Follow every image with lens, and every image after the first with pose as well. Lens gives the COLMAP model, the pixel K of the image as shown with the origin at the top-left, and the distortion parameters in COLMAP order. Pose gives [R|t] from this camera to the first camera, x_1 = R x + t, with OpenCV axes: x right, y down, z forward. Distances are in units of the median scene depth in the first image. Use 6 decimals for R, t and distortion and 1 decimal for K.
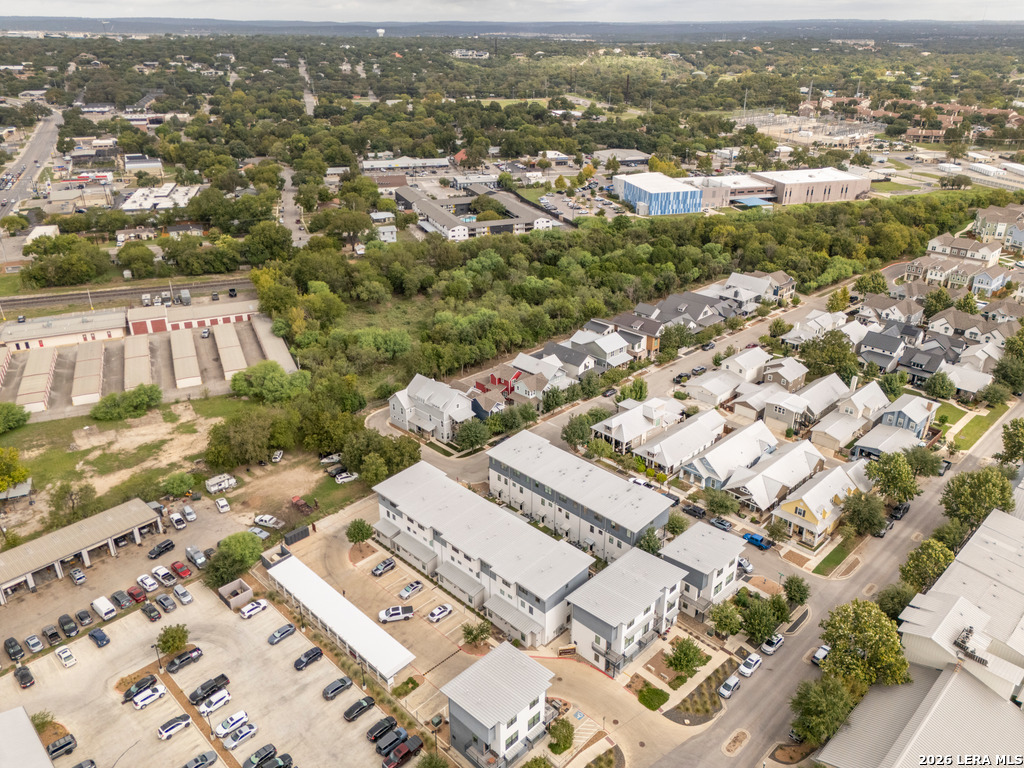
lens RADIAL K [[754.9, 0, 507.8], [0, 754.9, 380.9], [0, 0, 1]] dist [0.066286, -0.056645]
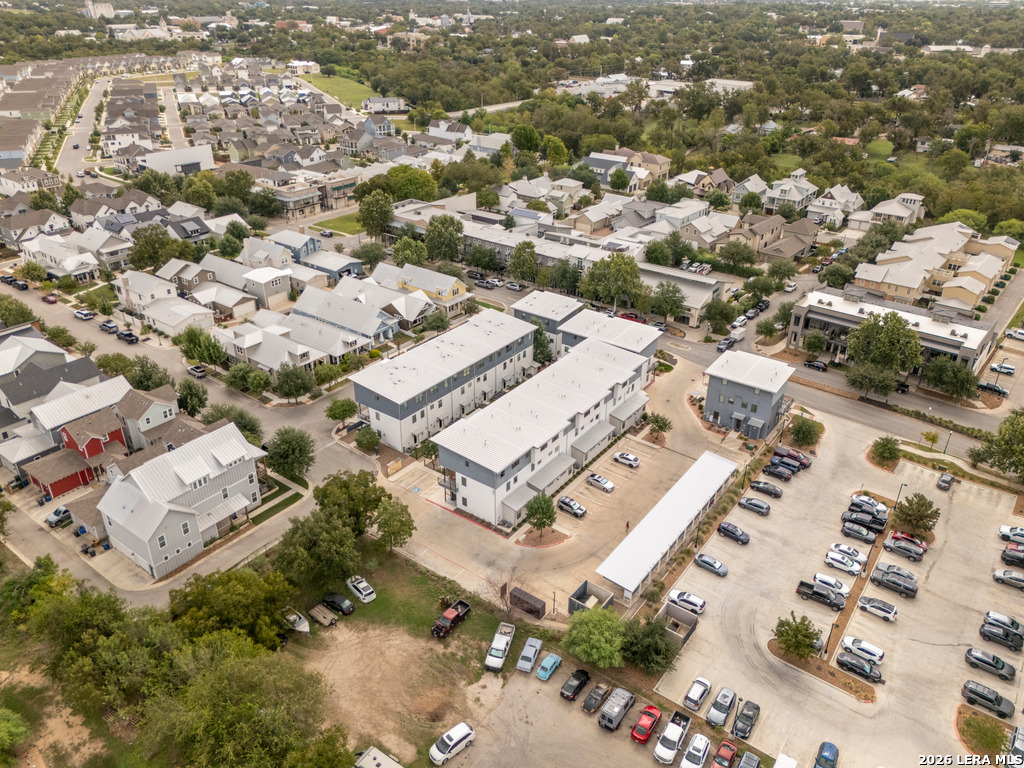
lens RADIAL K [[752.9, 0, 512.0], [0, 752.9, 384.0], [0, 0, 1]] dist [0.067794, -0.055431]
pose [[-0.147771, -0.462856, 0.874030, -0.549662], [0.409239, 0.775913, 0.480086, -0.187193], [-0.900382, 0.428630, 0.074762, 0.645263]]
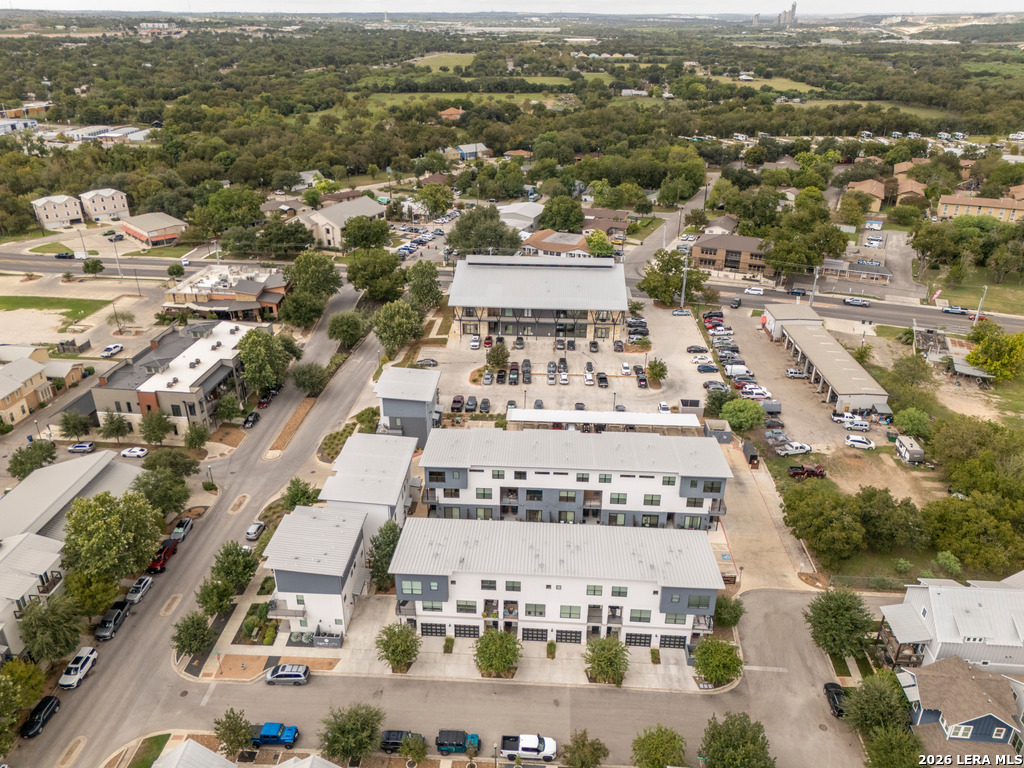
lens RADIAL K [[752.9, 0, 512.0], [0, 752.9, 384.0], [0, 0, 1]] dist [0.067794, -0.055431]
pose [[-0.741233, 0.292069, -0.604375, 0.329836], [-0.284044, 0.679313, 0.676648, -0.277537], [0.608188, 0.673223, -0.420569, 0.841438]]
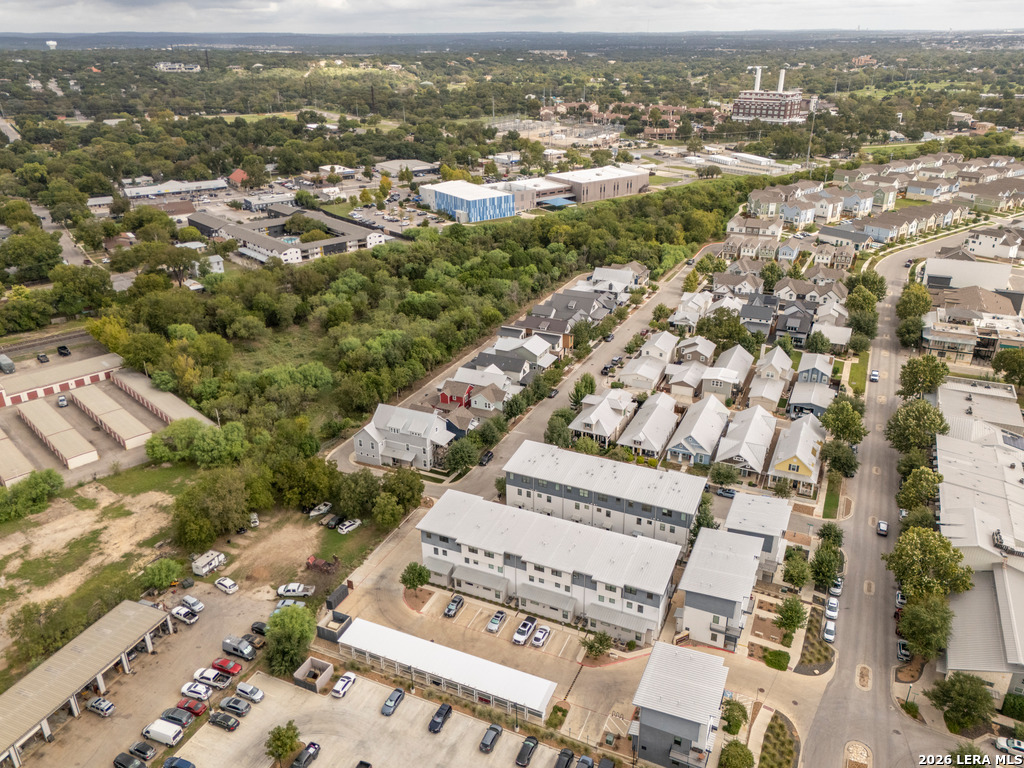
lens RADIAL K [[762.7, 0, 507.5], [0, 762.7, 381.2], [0, 0, 1]] dist [0.067043, -0.055497]
pose [[0.937531, -0.149802, 0.313999, -0.245813], [0.154719, 0.987914, 0.009356, -0.019949], [-0.311606, 0.039810, 0.949377, 0.044493]]
